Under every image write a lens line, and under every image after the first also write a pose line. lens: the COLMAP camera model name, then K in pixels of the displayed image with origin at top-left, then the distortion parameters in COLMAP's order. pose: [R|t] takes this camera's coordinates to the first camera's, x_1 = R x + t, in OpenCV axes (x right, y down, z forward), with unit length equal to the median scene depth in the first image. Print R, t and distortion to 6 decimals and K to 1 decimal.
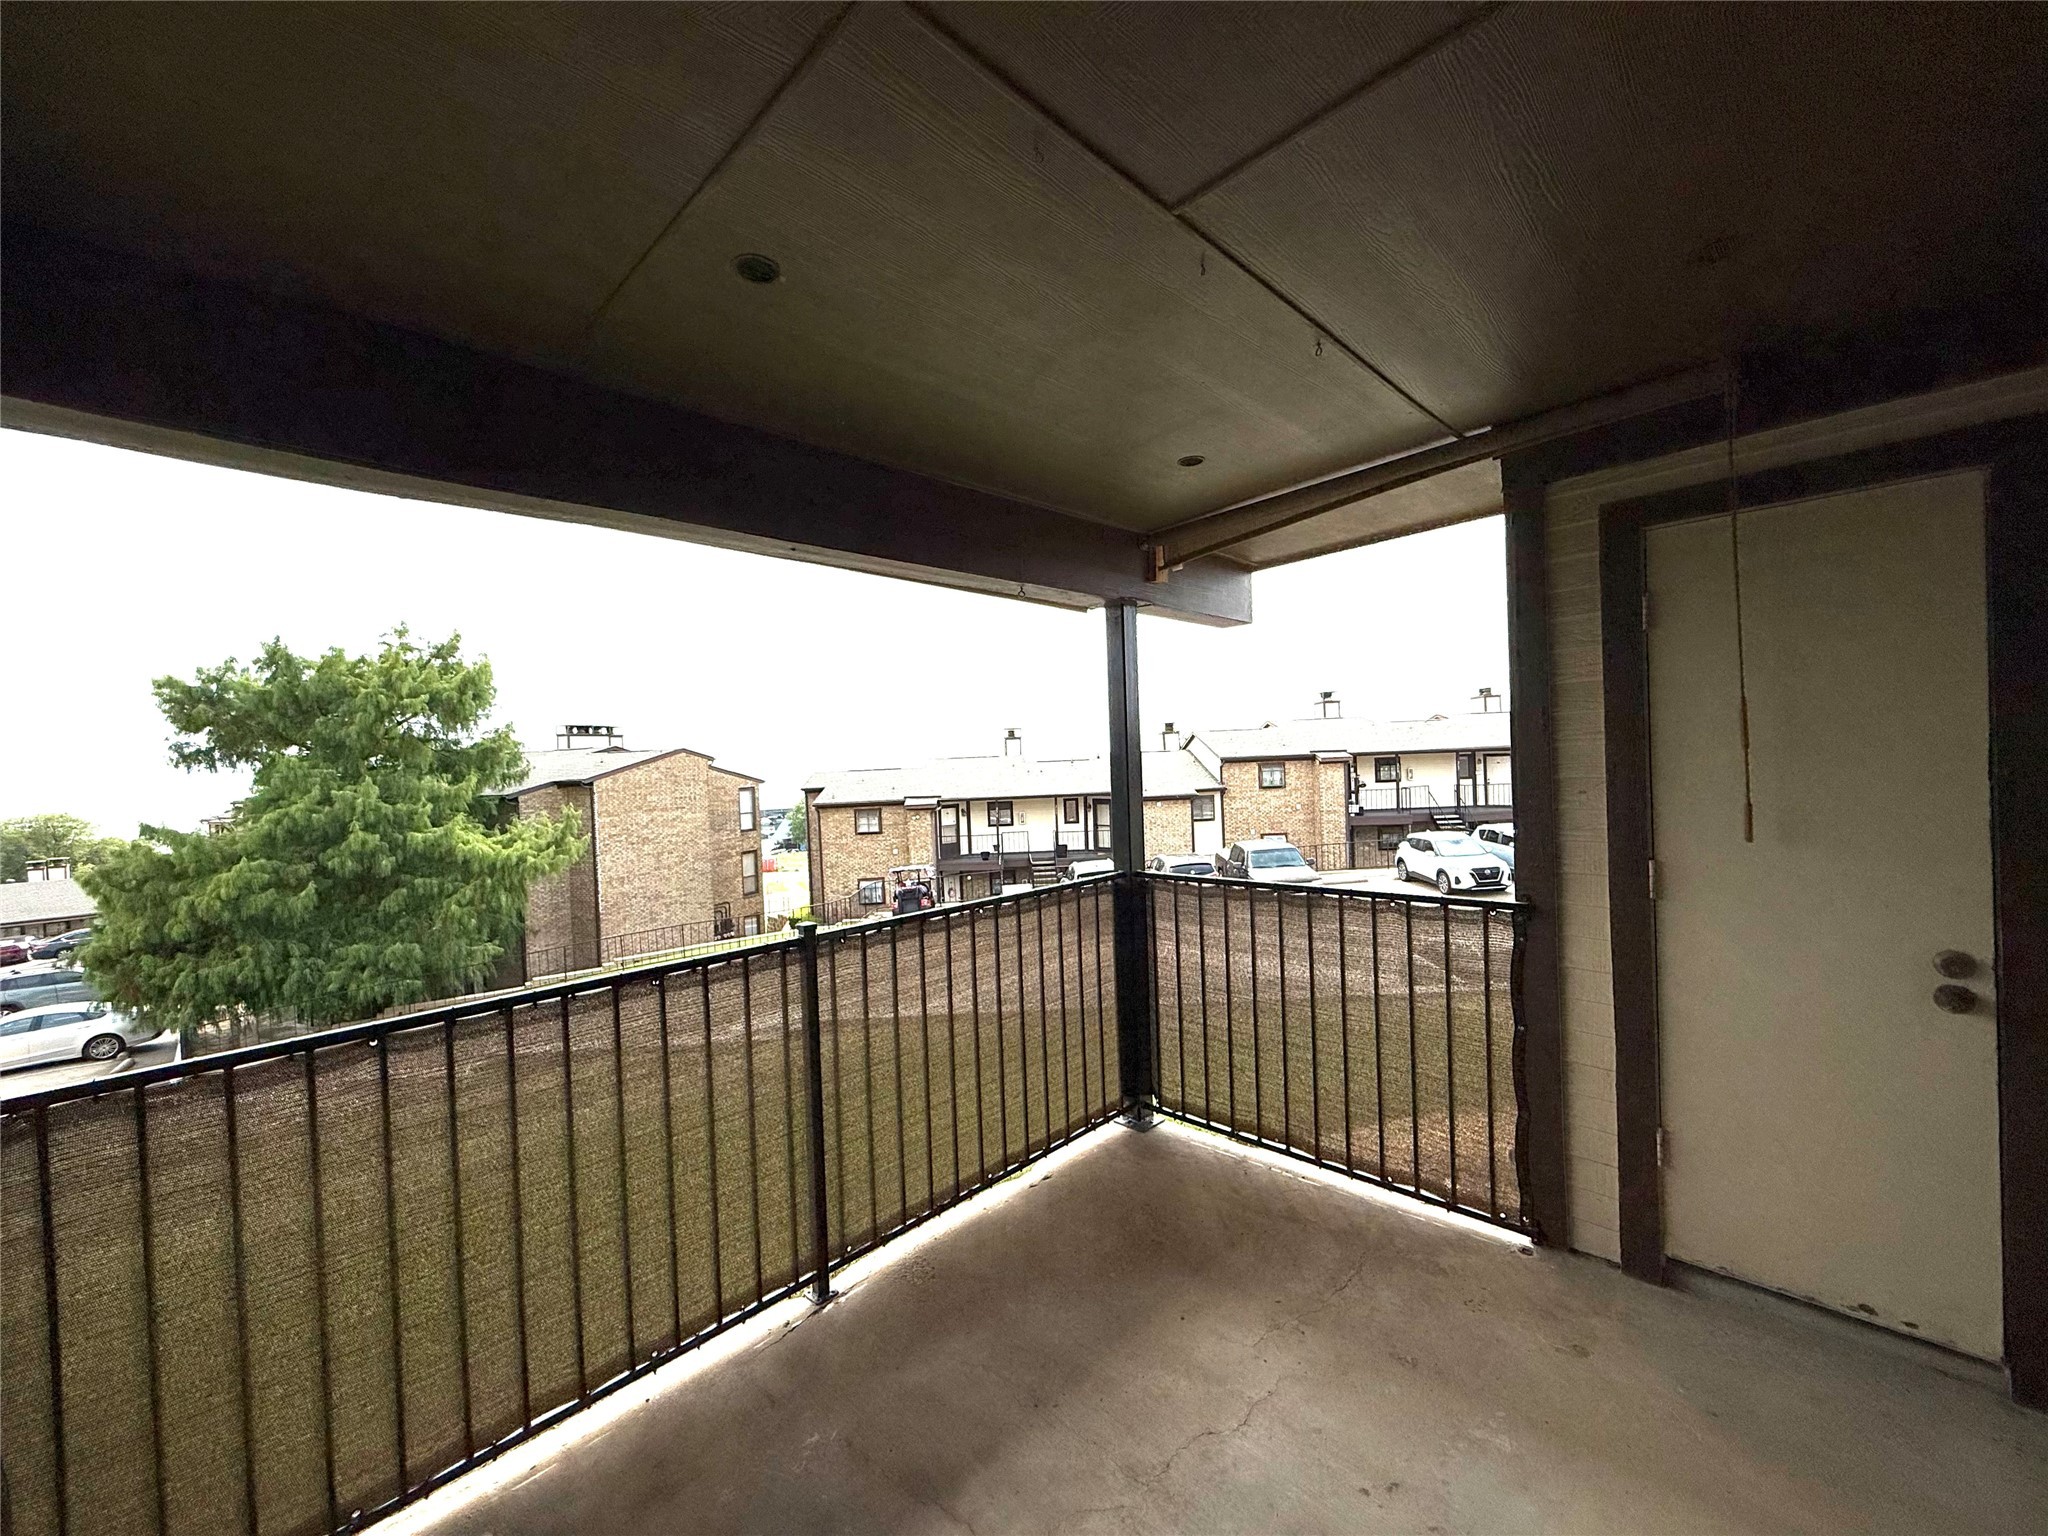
lens RADIAL K [[820.7, 0, 1026.9], [0, 820.7, 772.3], [0, 0, 1]] dist [0.000287, 0.000143]
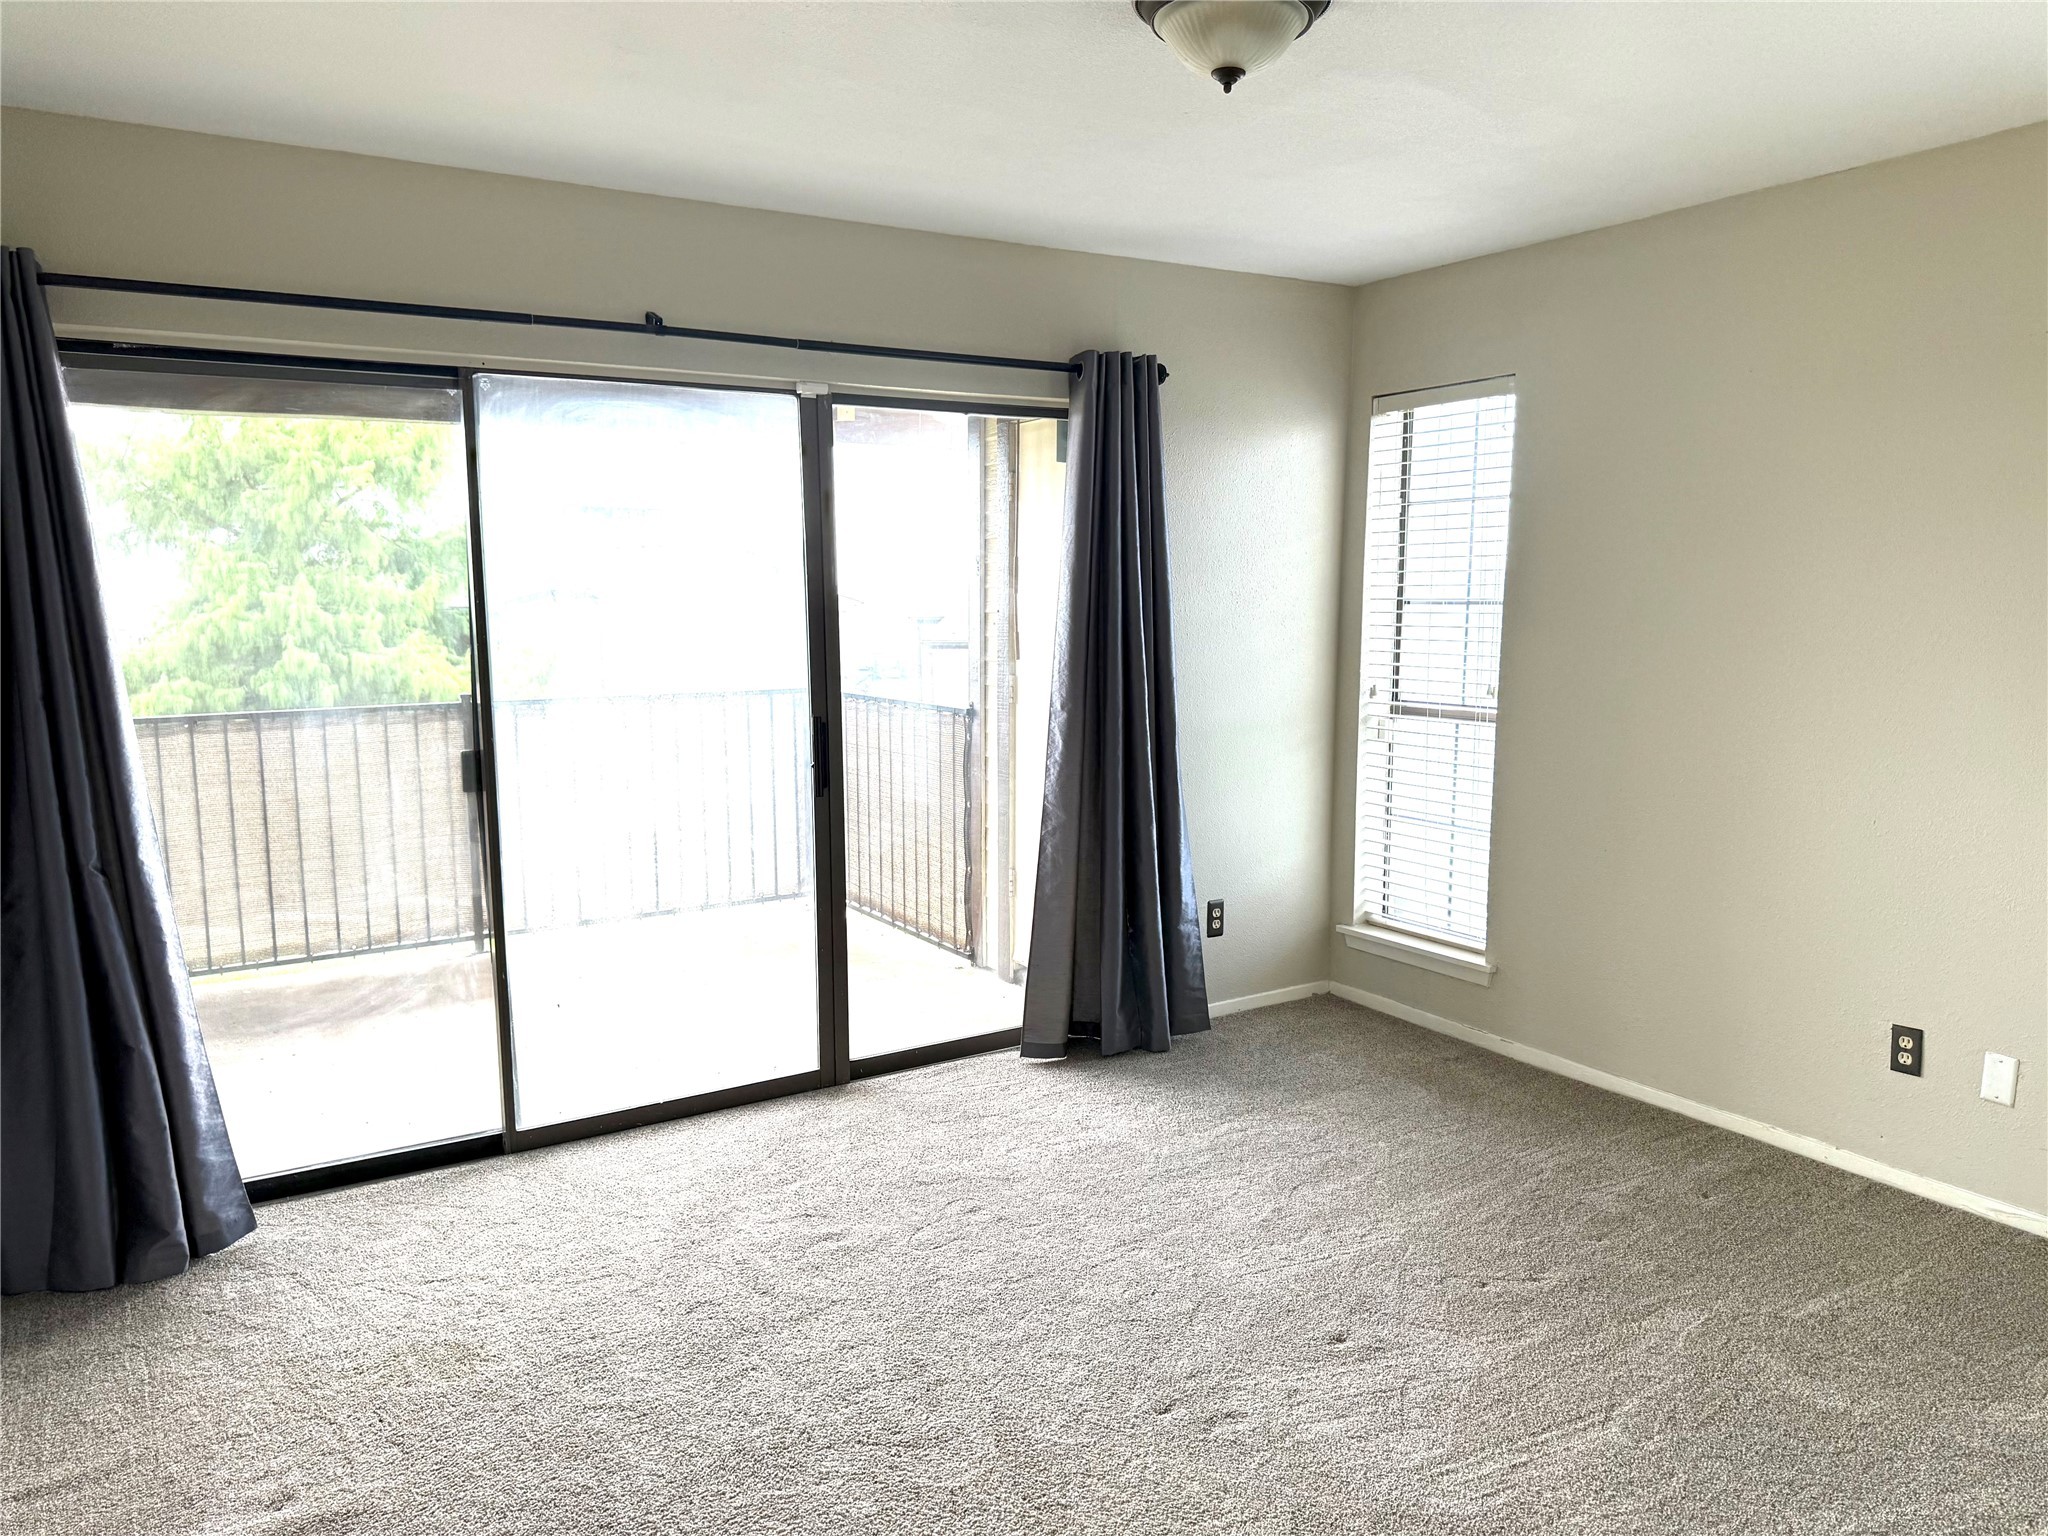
lens RADIAL K [[1443.5, 0, 1024.0], [0, 1443.5, 768.0], [0, 0, 1]] dist [0.002439, 0.001327]
pose [[0.972688, 0.058980, -0.224499, 0.124324], [-0.031799, 0.991920, 0.122818, -0.002075], [0.229928, -0.112325, 0.966704, -0.120275]]
